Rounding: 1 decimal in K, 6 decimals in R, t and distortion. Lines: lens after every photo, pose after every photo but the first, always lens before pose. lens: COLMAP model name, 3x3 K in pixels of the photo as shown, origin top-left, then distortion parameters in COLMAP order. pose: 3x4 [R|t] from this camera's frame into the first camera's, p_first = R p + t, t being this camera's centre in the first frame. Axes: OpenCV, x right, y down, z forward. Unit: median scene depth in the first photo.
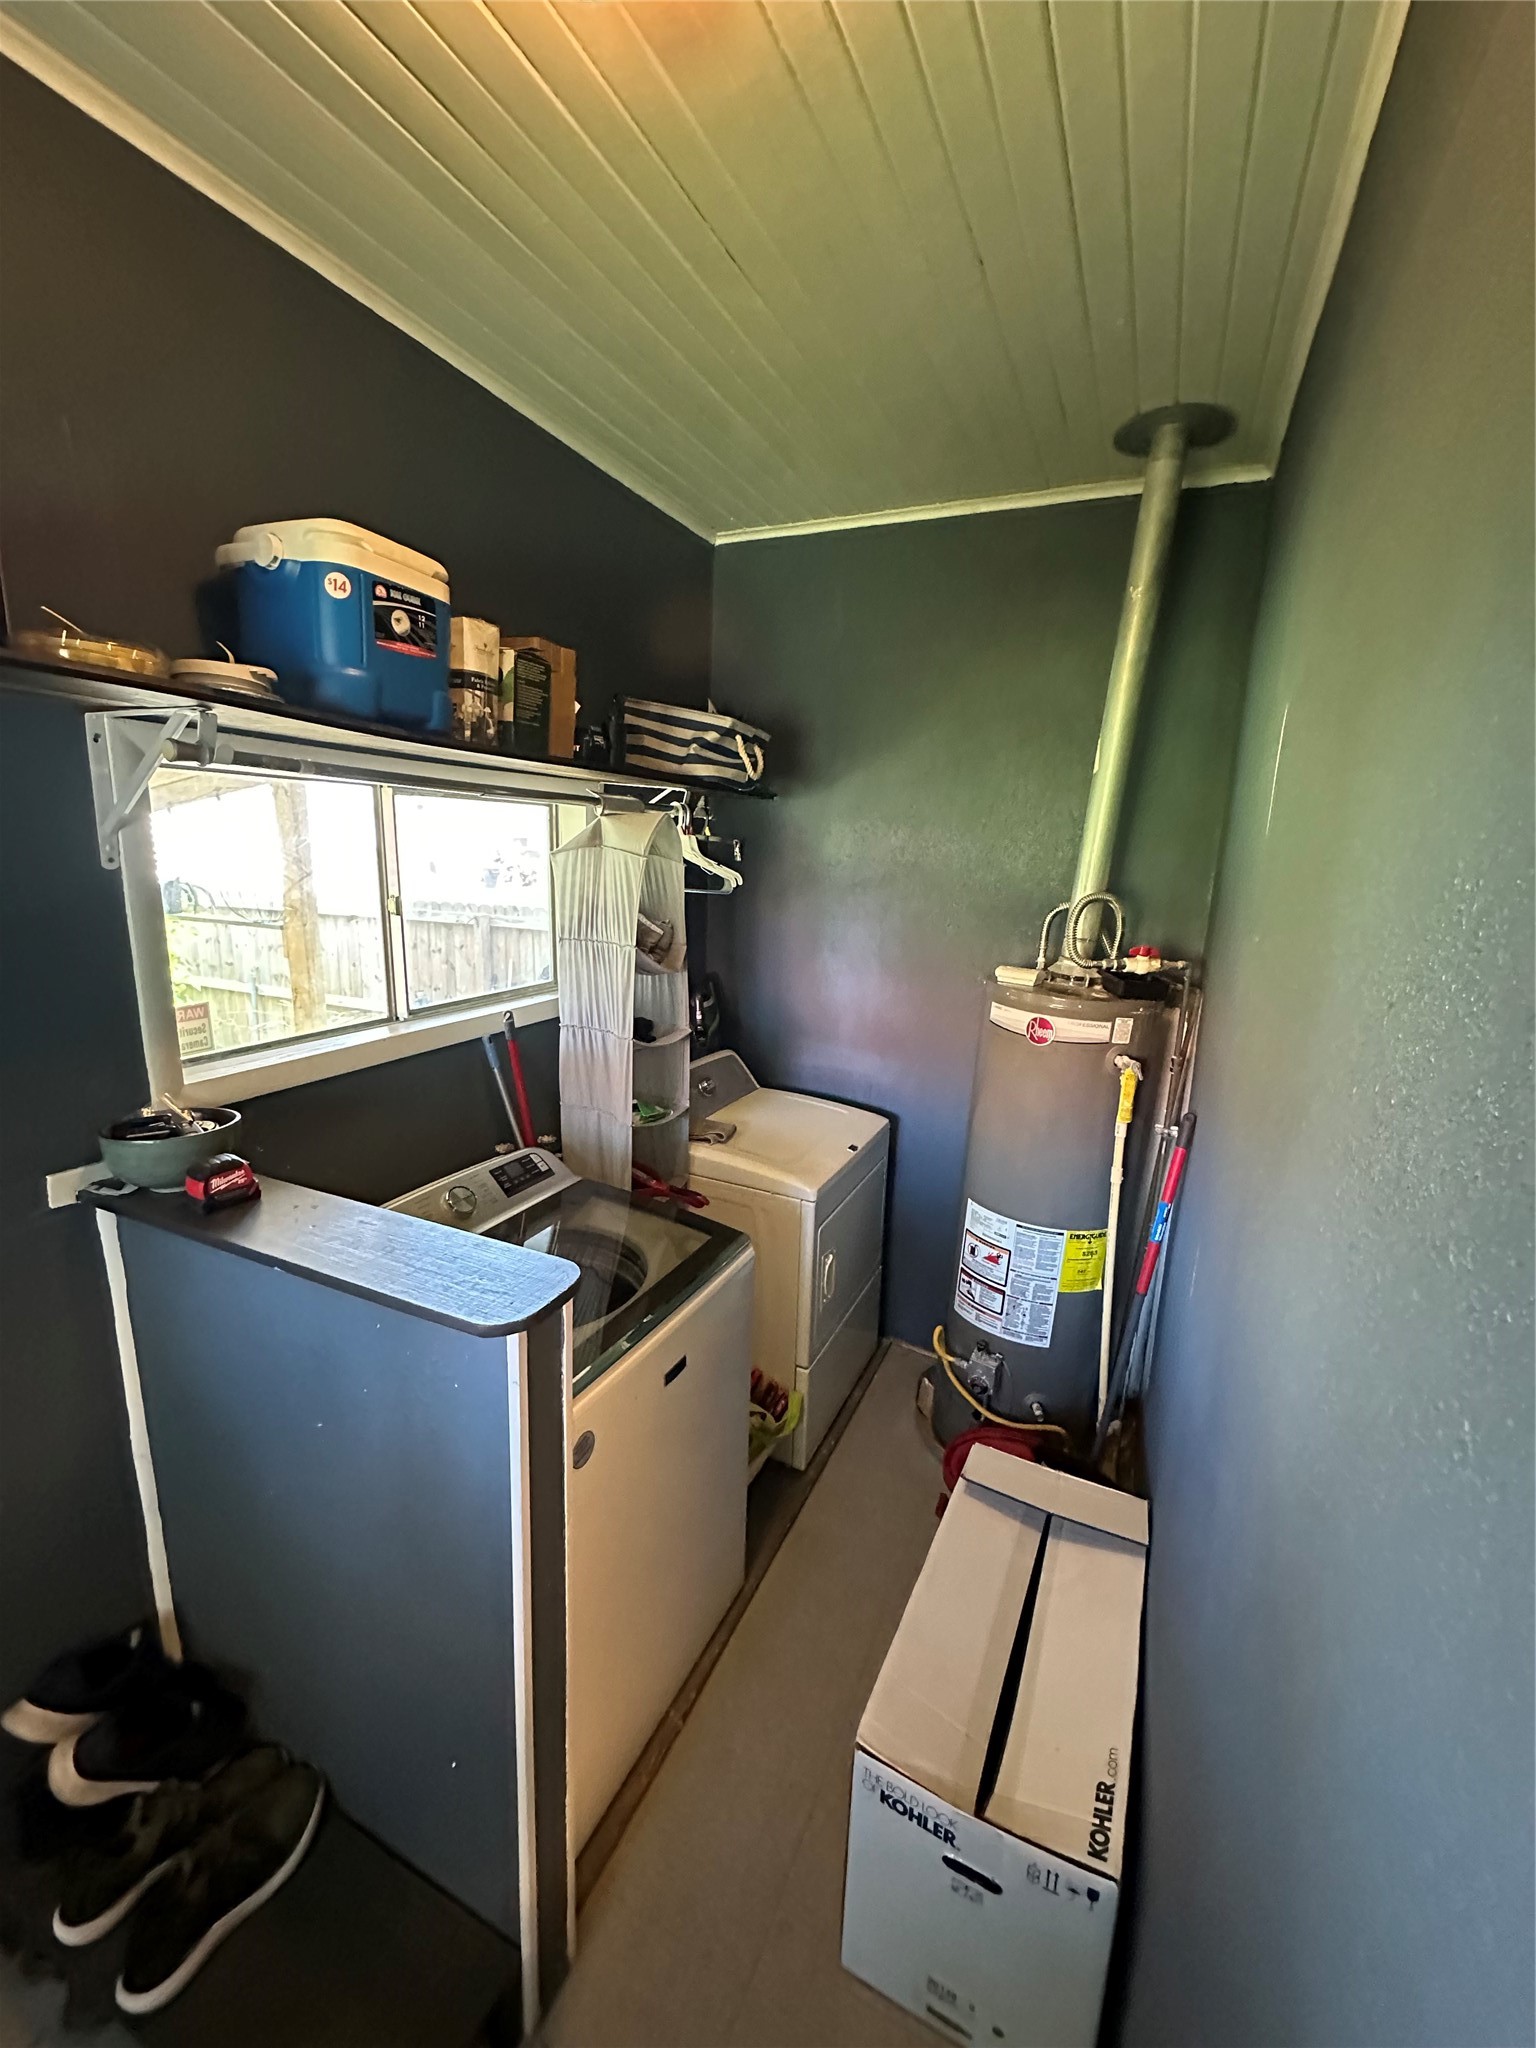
lens RADIAL K [[818.0, 0, 770.6], [0, 818.0, 1026.6], [0, 0, 1]] dist [-0.002560, 0.000353]
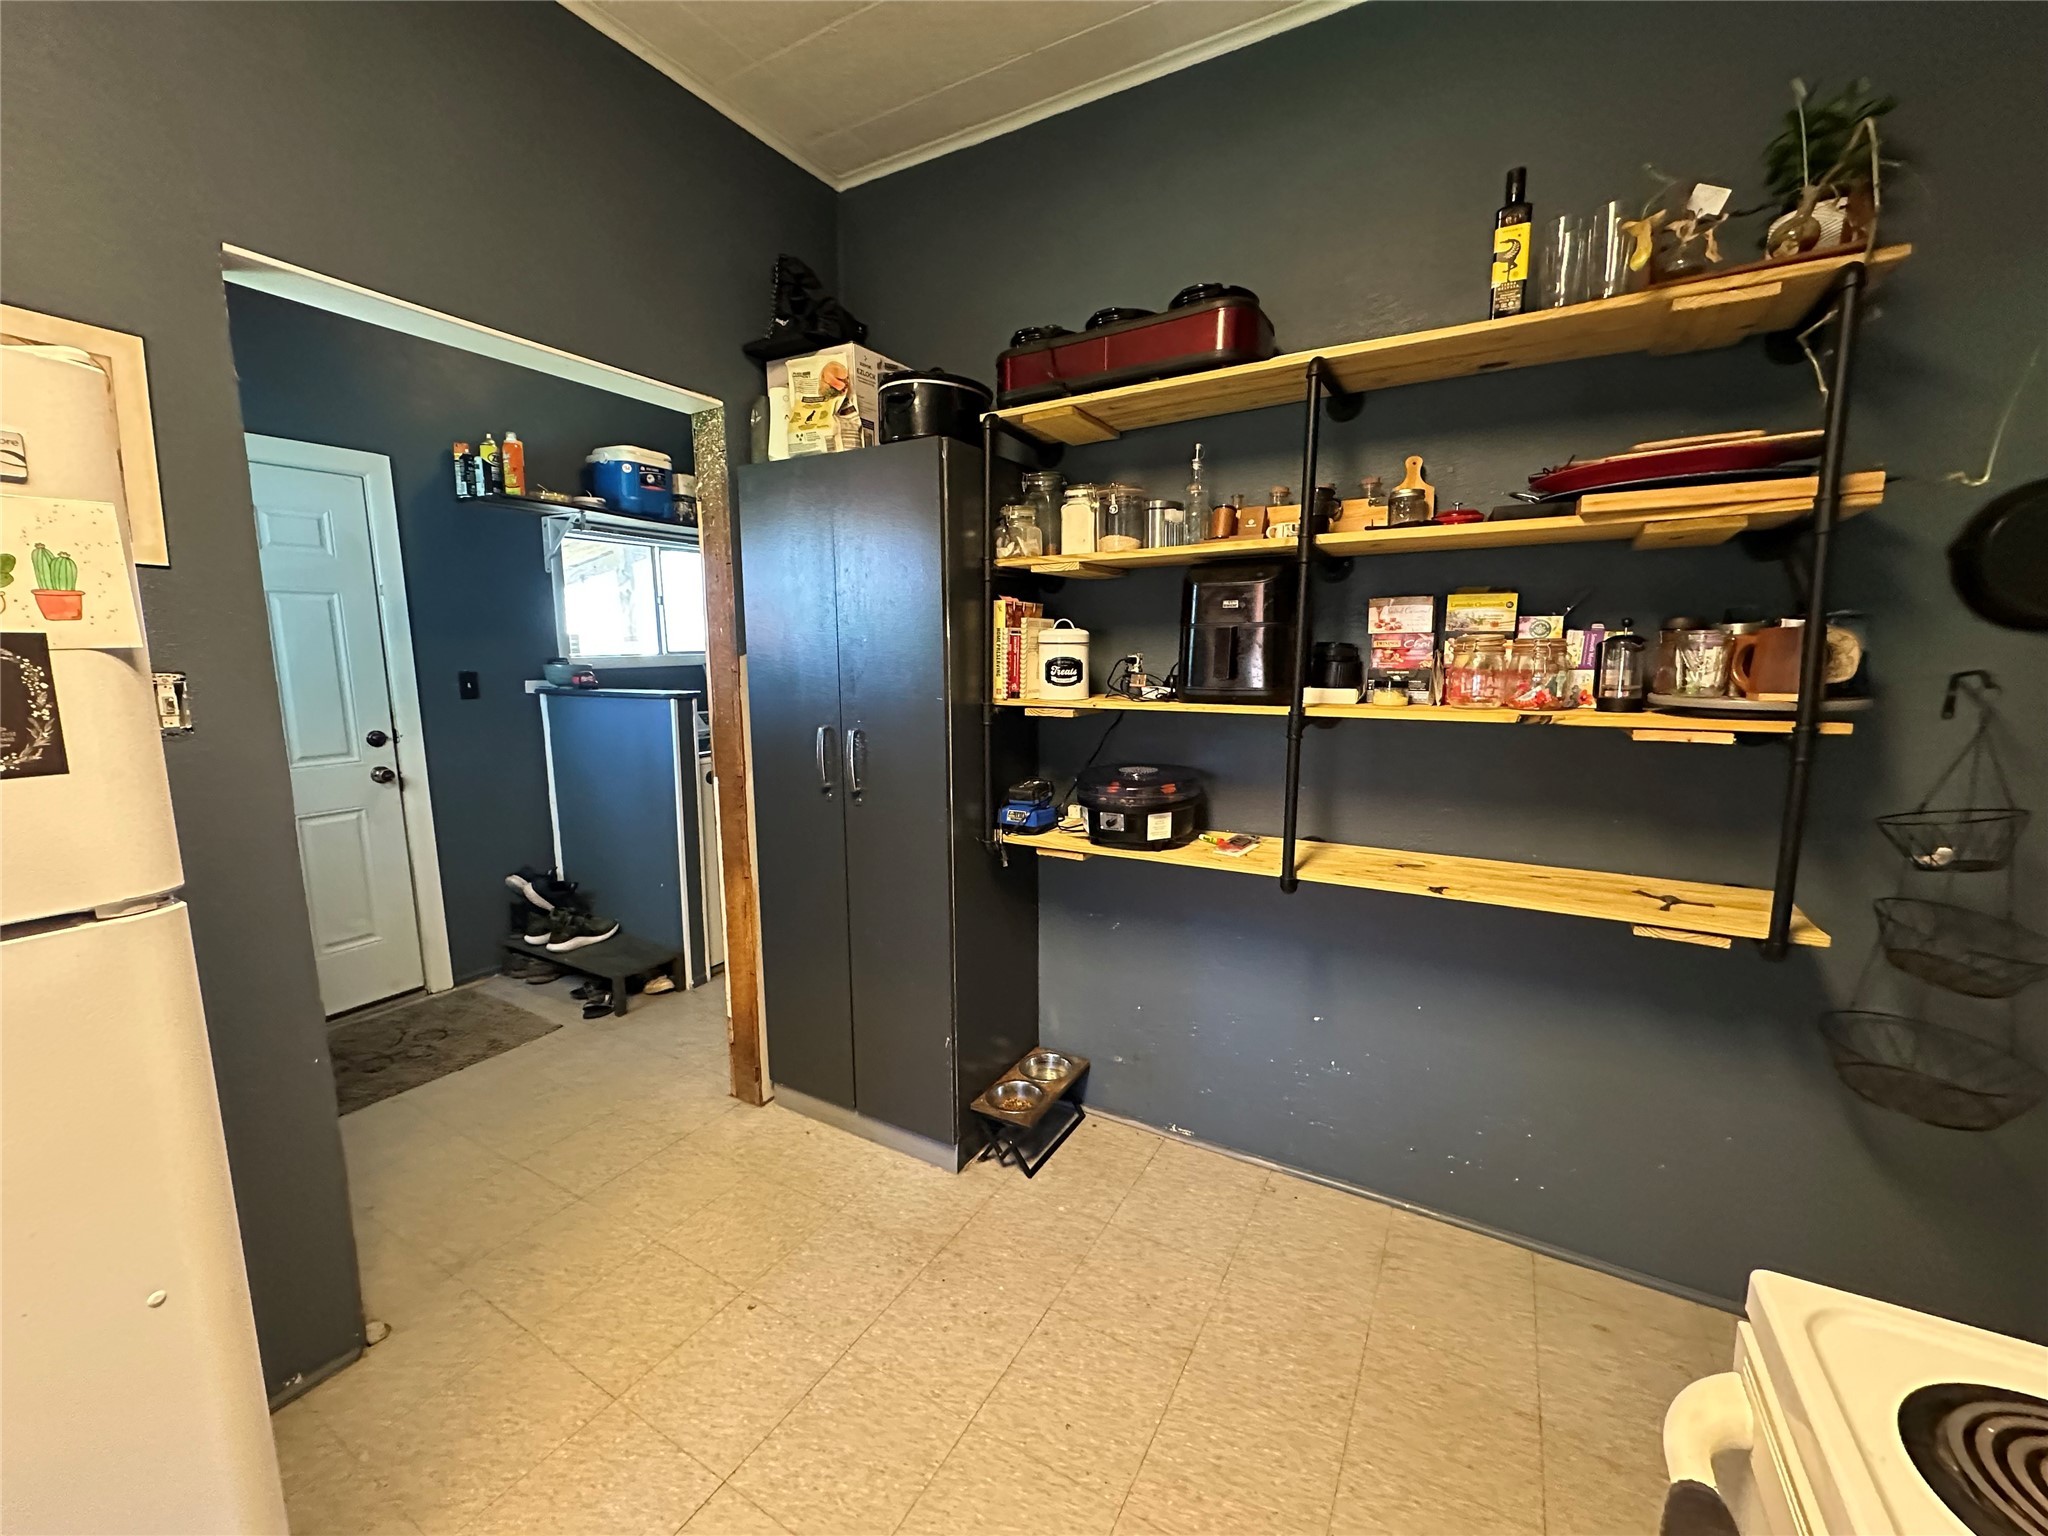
lens RADIAL K [[818.0, 0, 1023.3], [0, 818.0, 761.6], [0, 0, 1]] dist [-0.002560, 0.000353]
pose [[0.995556, -0.026743, -0.090297, 1.039740], [0.020414, 0.997317, -0.070303, 0.684378], [0.091935, 0.068147, 0.993430, -1.579668]]
